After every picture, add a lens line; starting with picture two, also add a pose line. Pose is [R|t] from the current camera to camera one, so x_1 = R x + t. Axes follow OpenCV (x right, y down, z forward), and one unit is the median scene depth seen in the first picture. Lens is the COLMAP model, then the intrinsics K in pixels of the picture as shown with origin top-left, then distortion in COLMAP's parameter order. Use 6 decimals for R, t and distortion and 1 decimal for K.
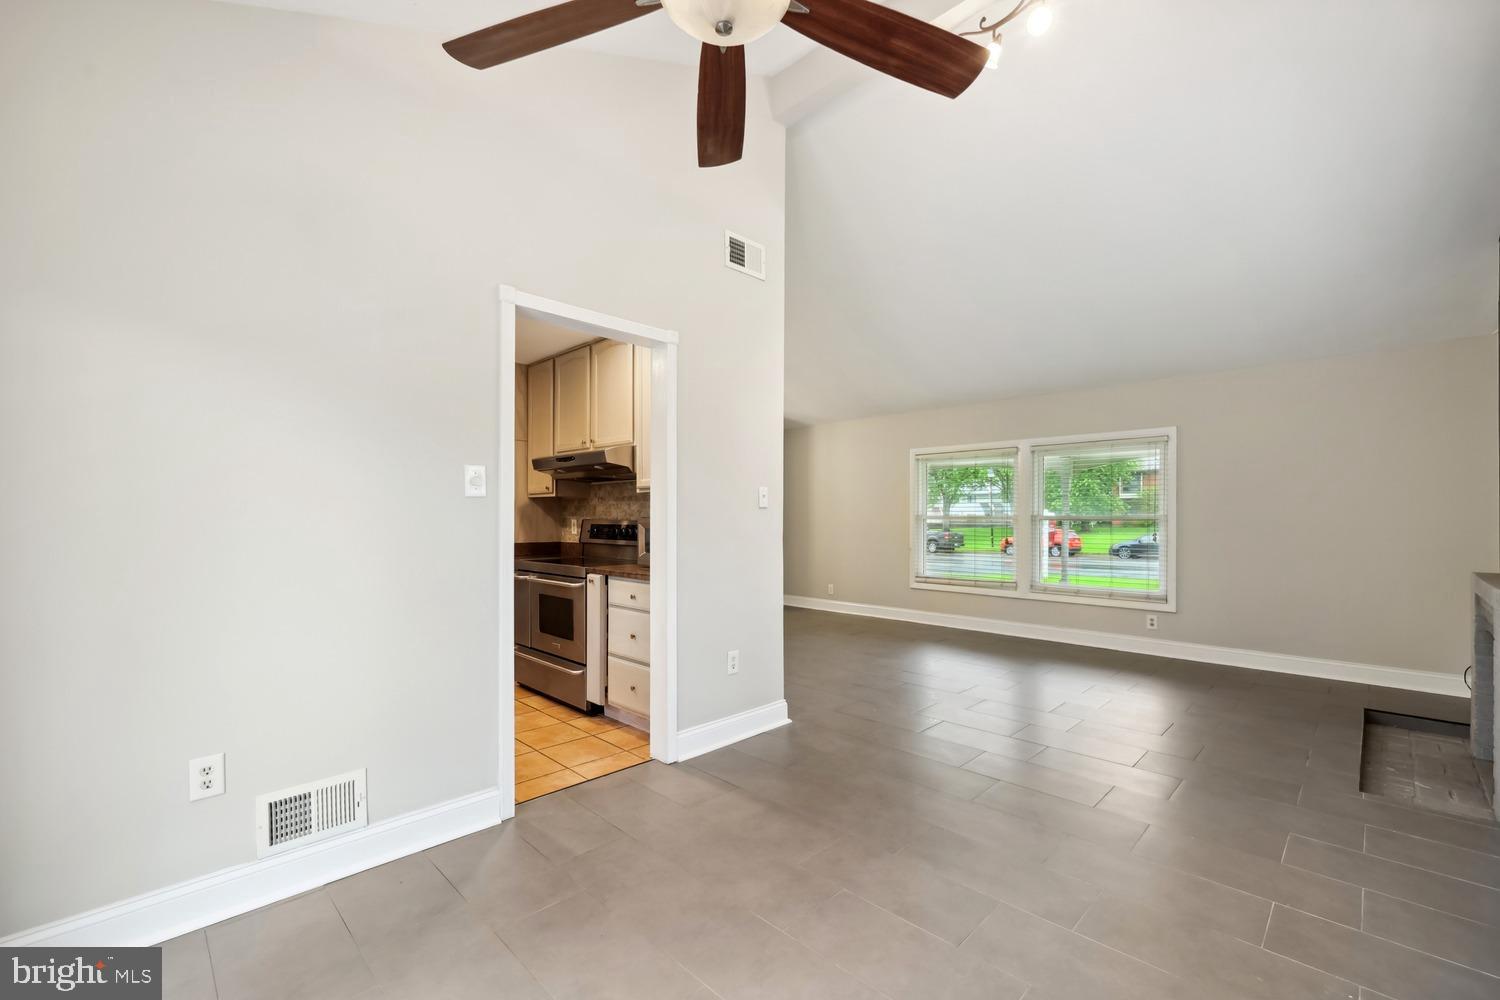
lens RADIAL K [[620.4, 0, 751.6], [0, 620.4, 512.0], [0, 0, 1]] dist [-0.000901, -0.000254]
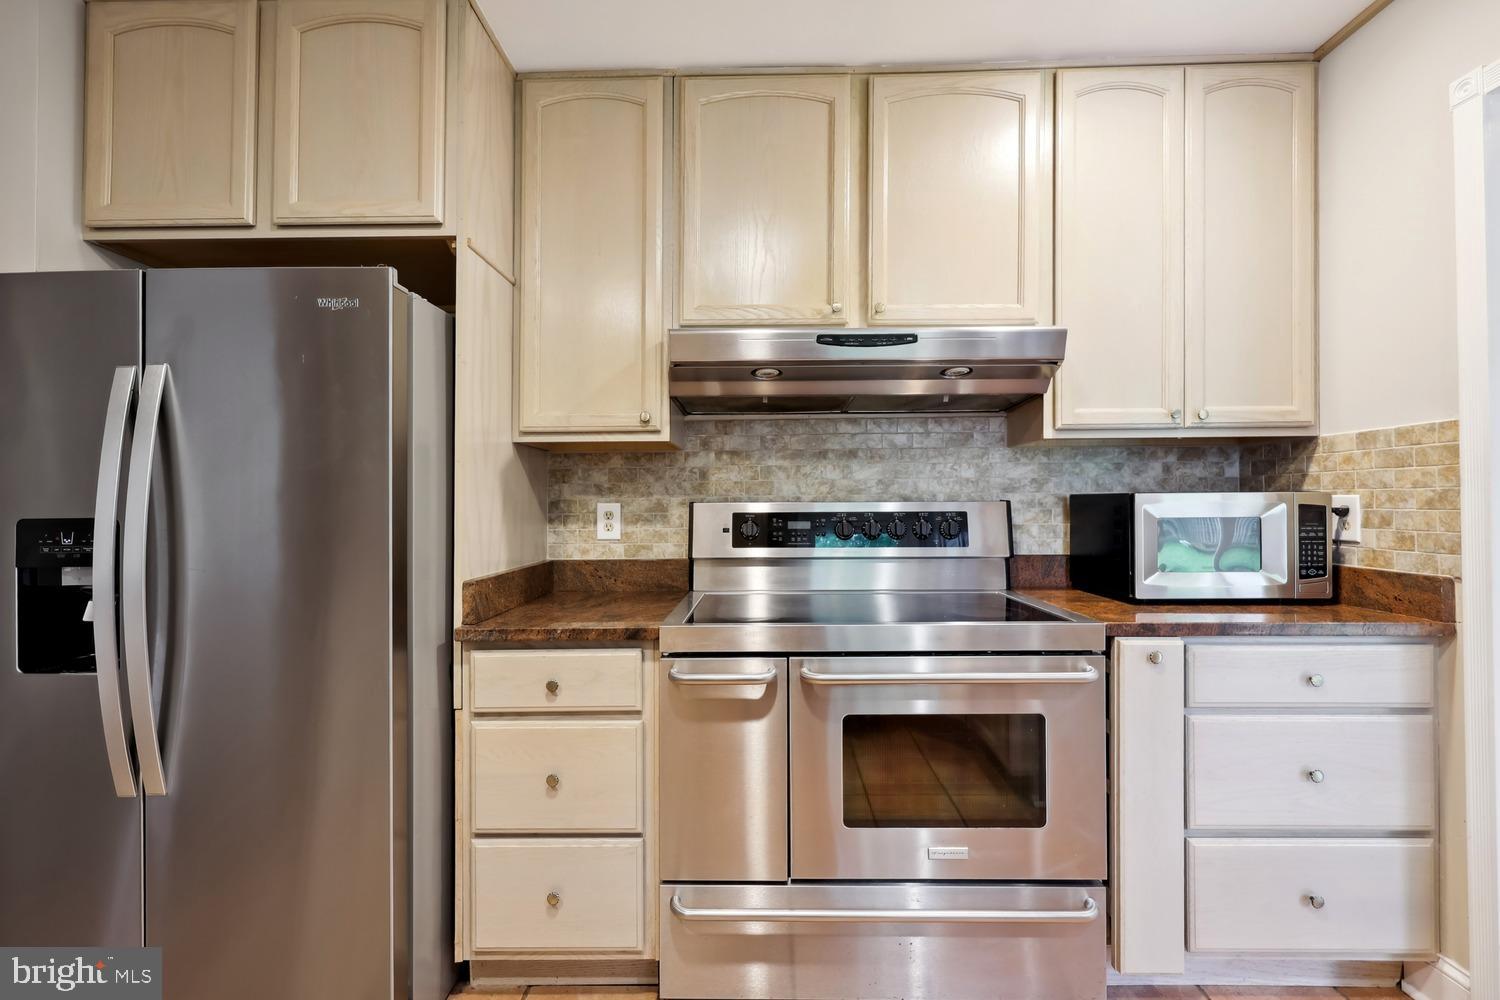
lens RADIAL K [[623.8, 0, 751.4], [0, 623.8, 482.4], [0, 0, 1]] dist [-0.000781, -0.000081]
pose [[0.717057, 0.004560, 0.697000, -0.540195], [0.003231, 0.999946, -0.009865, 0.003093], [-0.697007, 0.009326, 0.717004, 0.683863]]
